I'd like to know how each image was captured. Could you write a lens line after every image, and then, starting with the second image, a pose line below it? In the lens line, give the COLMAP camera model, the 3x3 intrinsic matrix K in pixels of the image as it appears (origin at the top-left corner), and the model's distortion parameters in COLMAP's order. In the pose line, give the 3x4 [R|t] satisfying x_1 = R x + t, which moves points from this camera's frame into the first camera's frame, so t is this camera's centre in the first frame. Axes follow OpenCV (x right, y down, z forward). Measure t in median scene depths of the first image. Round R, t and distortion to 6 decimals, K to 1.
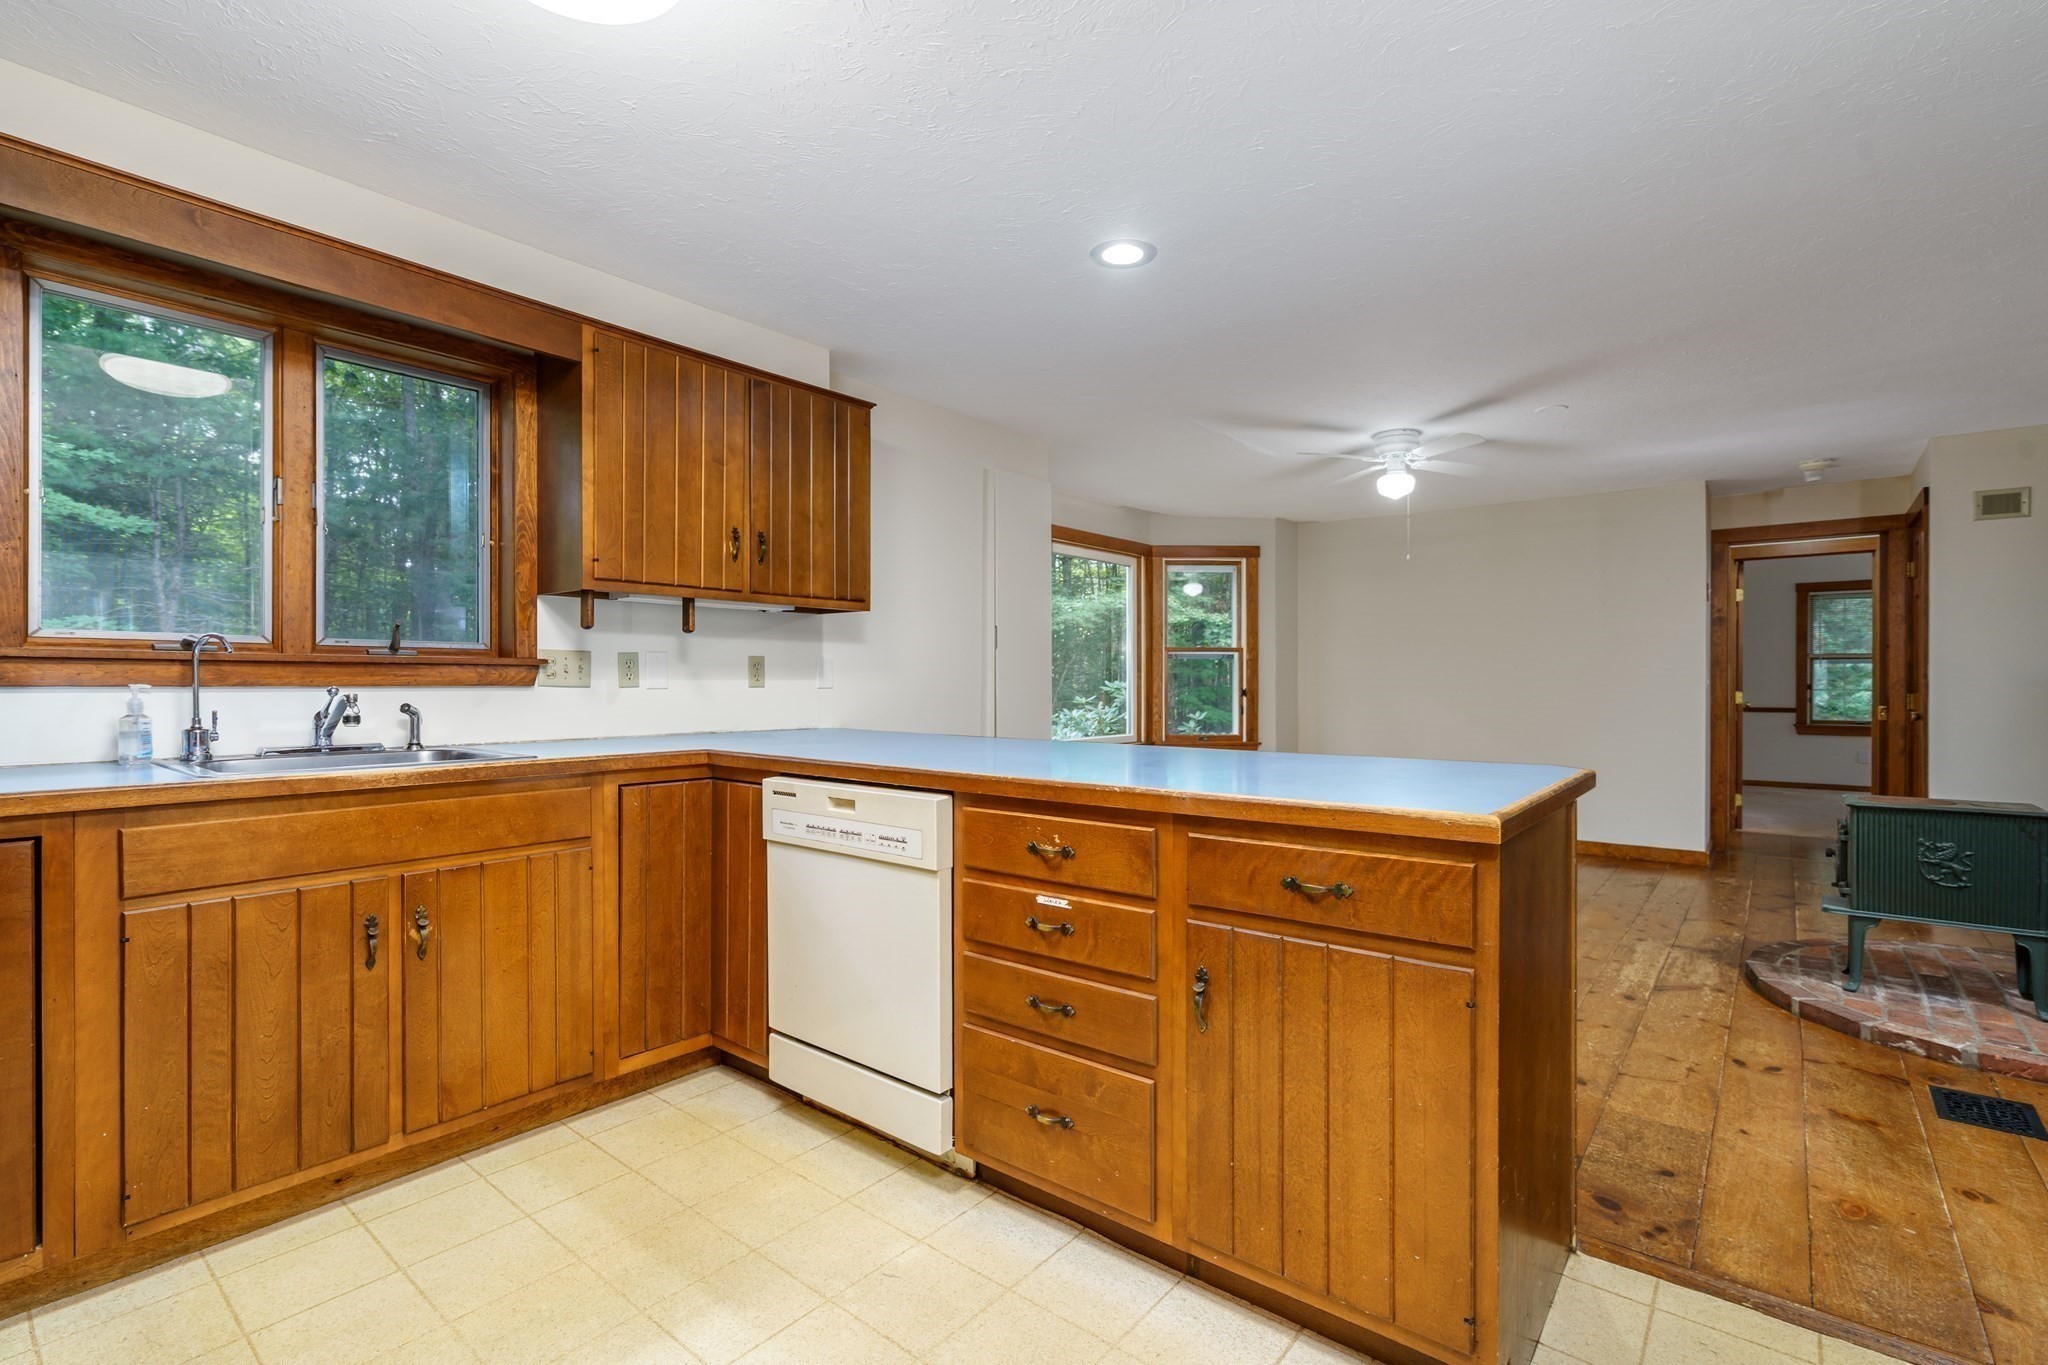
lens RADIAL K [[933.2, 0, 1045.0], [0, 933.2, 683.4], [0, 0, 1]] dist [-0.009732, 0.004390]
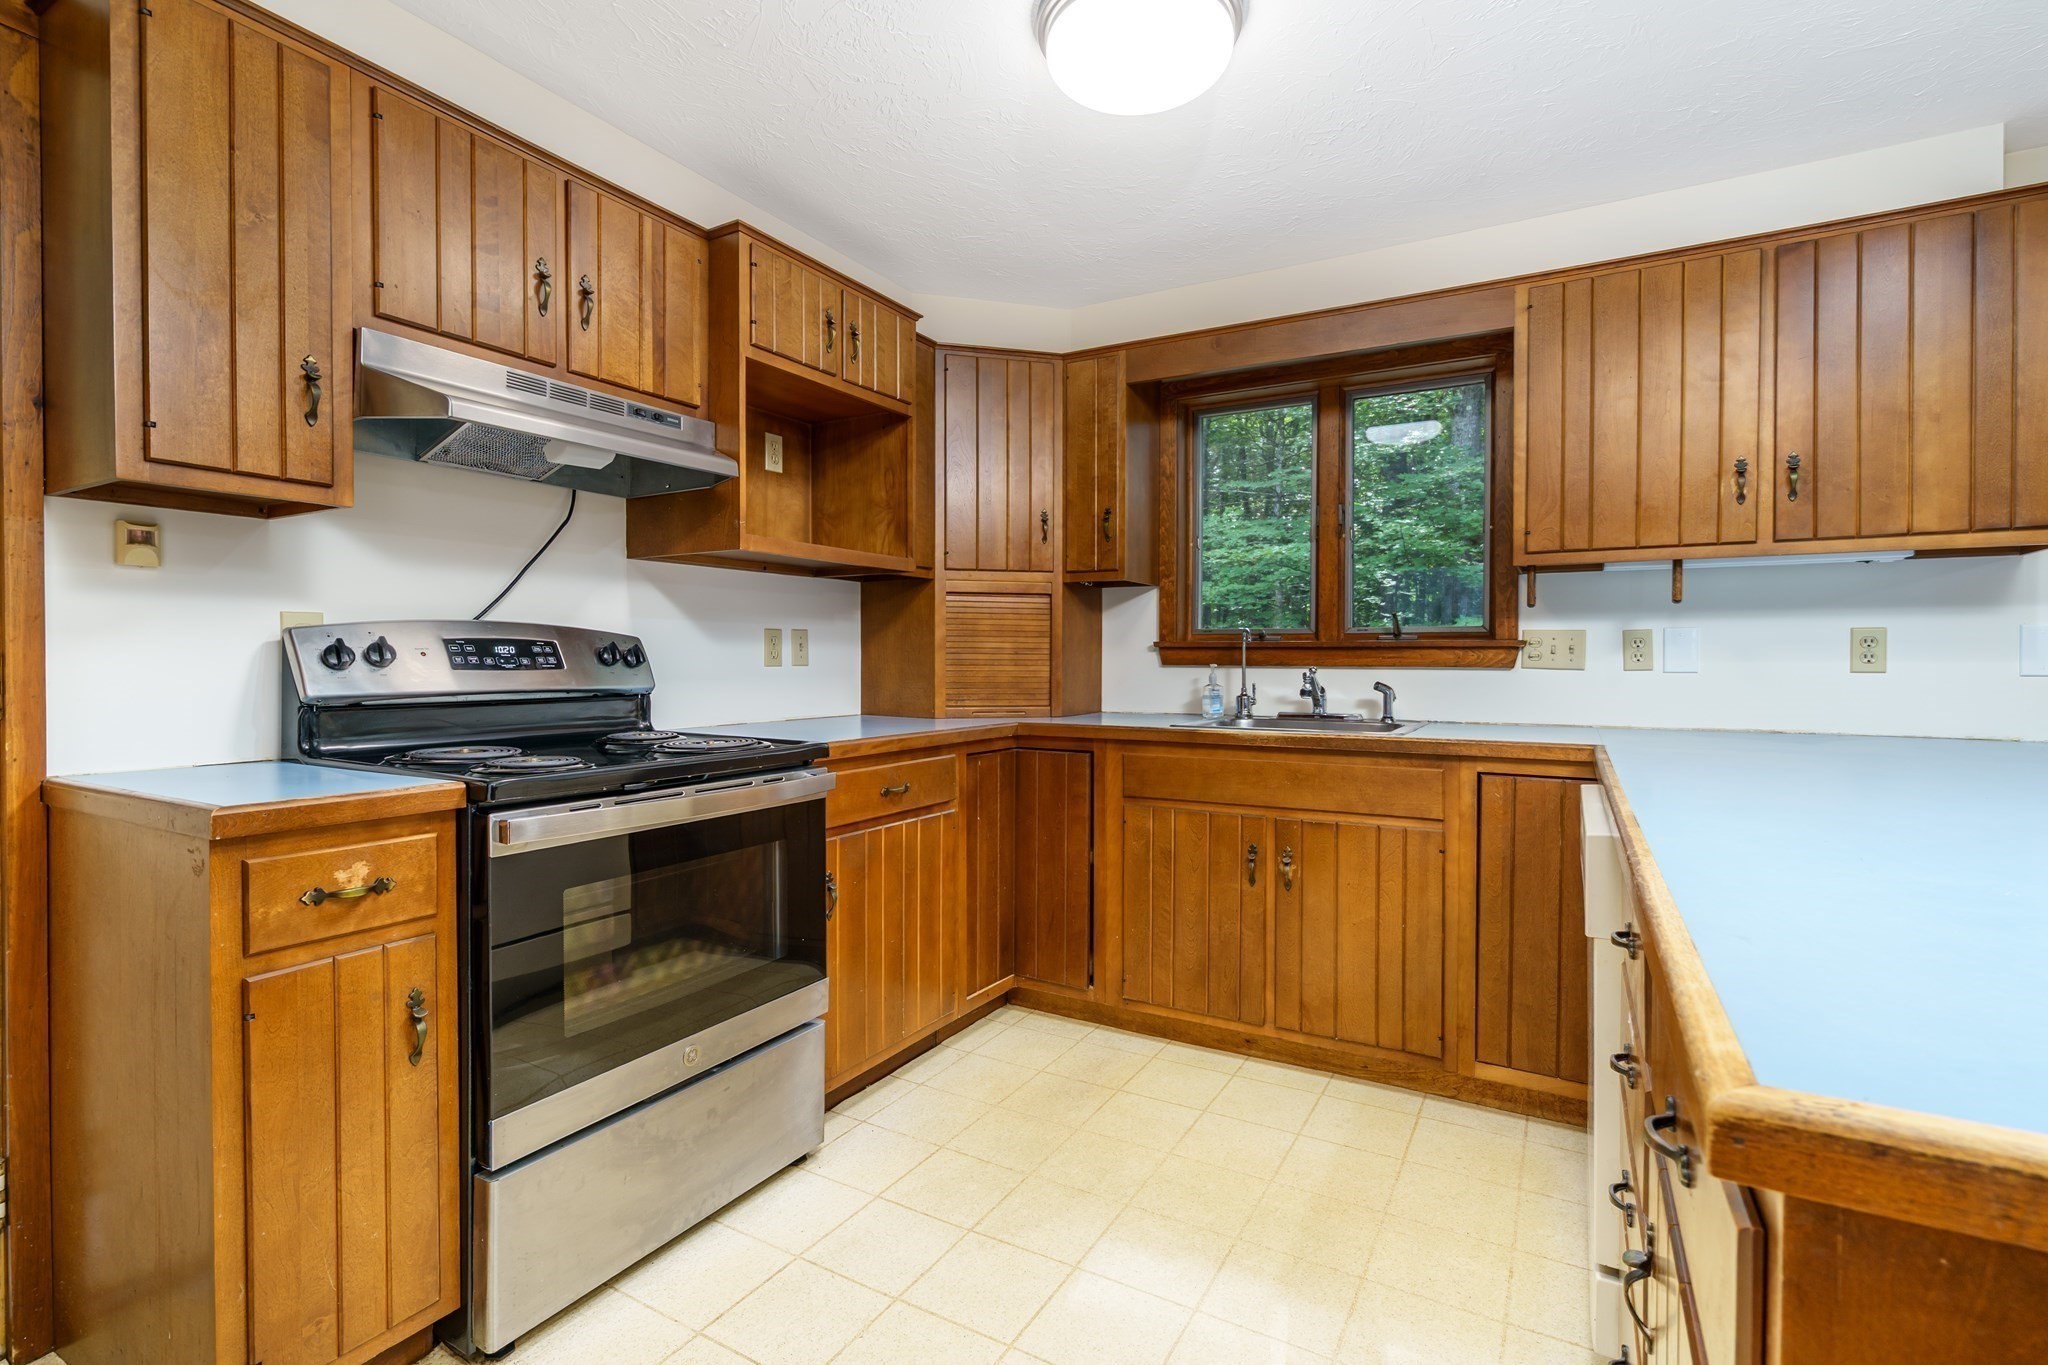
lens RADIAL K [[933.2, 0, 1009.0], [0, 933.2, 672.3], [0, 0, 1]] dist [-0.009732, 0.004390]
pose [[0.143224, 0.010855, -0.989631, 0.361711], [-0.004284, 0.999937, 0.010348, -0.000308], [0.989681, 0.002757, 0.143261, 0.345588]]
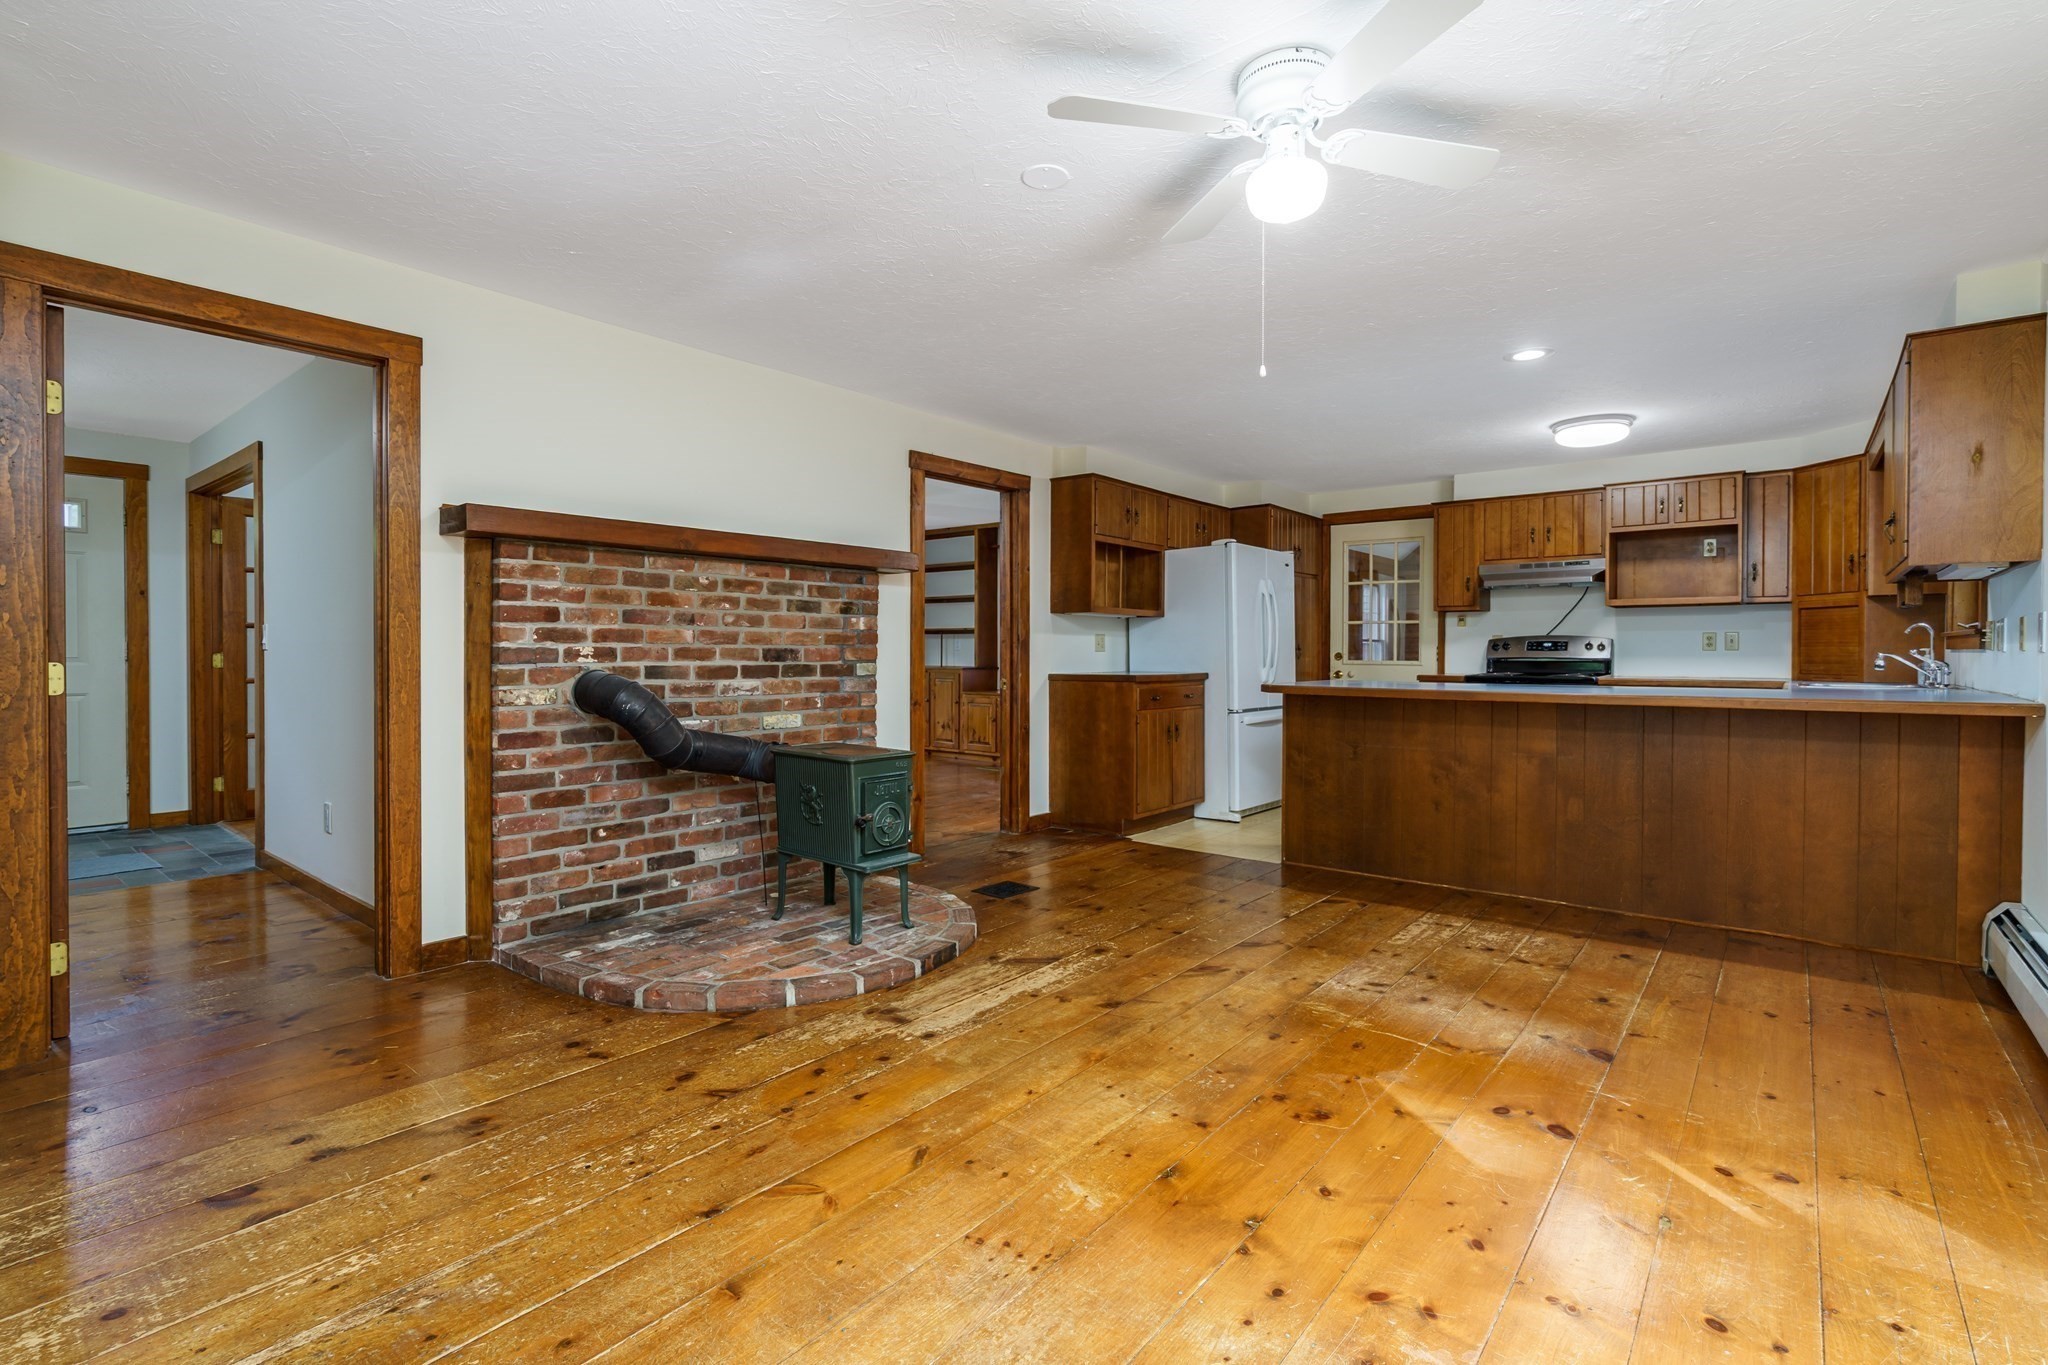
lens RADIAL K [[933.2, 0, 1044.7], [0, 933.2, 654.3], [0, 0, 1]] dist [-0.009732, 0.004390]
pose [[-0.999952, -0.005859, 0.007910, 0.826349], [-0.005794, 0.999950, 0.008176, 0.004933], [-0.007957, 0.008130, -0.999935, 2.449917]]
